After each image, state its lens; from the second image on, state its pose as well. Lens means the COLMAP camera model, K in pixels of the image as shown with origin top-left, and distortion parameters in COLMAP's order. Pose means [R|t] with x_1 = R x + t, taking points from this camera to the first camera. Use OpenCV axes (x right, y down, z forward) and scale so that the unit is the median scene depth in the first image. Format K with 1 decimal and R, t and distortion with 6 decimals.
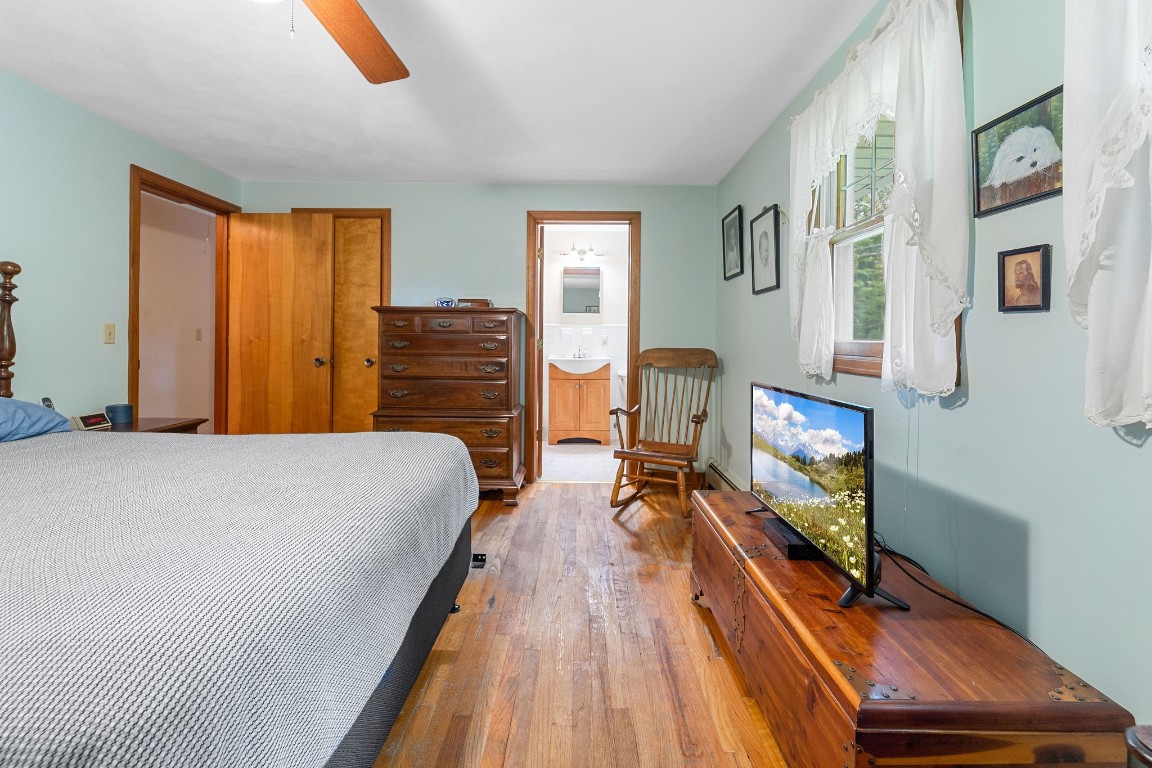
lens RADIAL K [[485.4, 0, 576.9], [0, 485.4, 343.0], [0, 0, 1]] dist [0.003486, -0.002391]
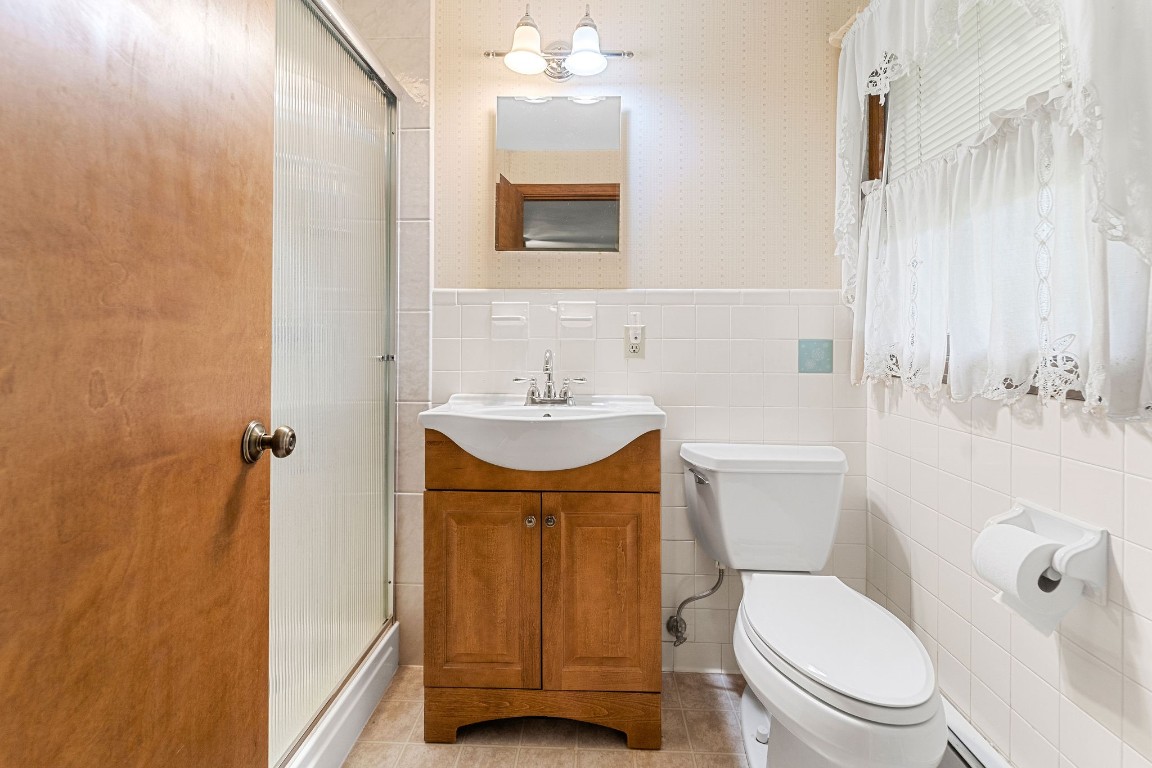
lens RADIAL K [[485.4, 0, 584.0], [0, 485.4, 344.8], [0, 0, 1]] dist [0.003486, -0.002391]
pose [[0.999744, -0.007602, -0.021306, 0.052835], [0.007661, 0.999967, 0.002682, -0.006490], [0.021285, -0.002844, 0.999769, 1.133463]]
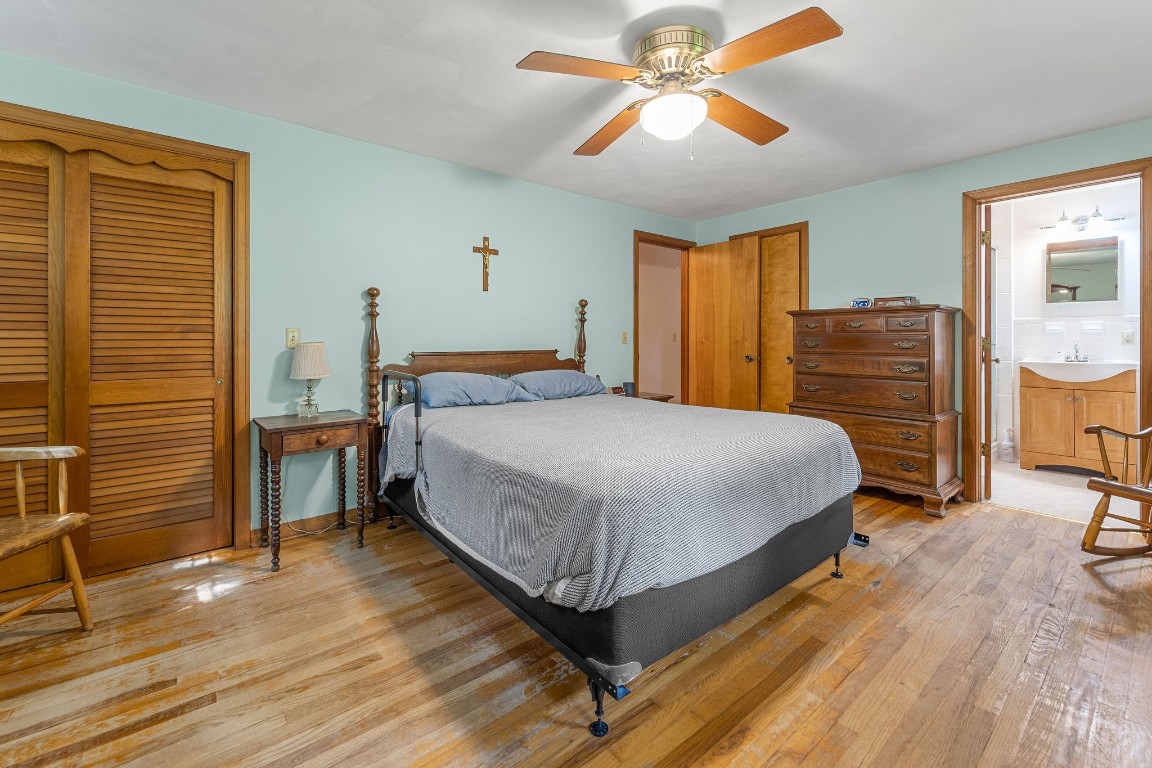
lens RADIAL K [[485.4, 0, 578.3], [0, 485.4, 333.6], [0, 0, 1]] dist [0.003486, -0.002391]
pose [[0.639909, -0.019683, -0.768199, 0.145185], [0.004631, 0.999753, -0.021758, 0.000861], [0.768437, 0.010365, 0.639842, -0.120900]]
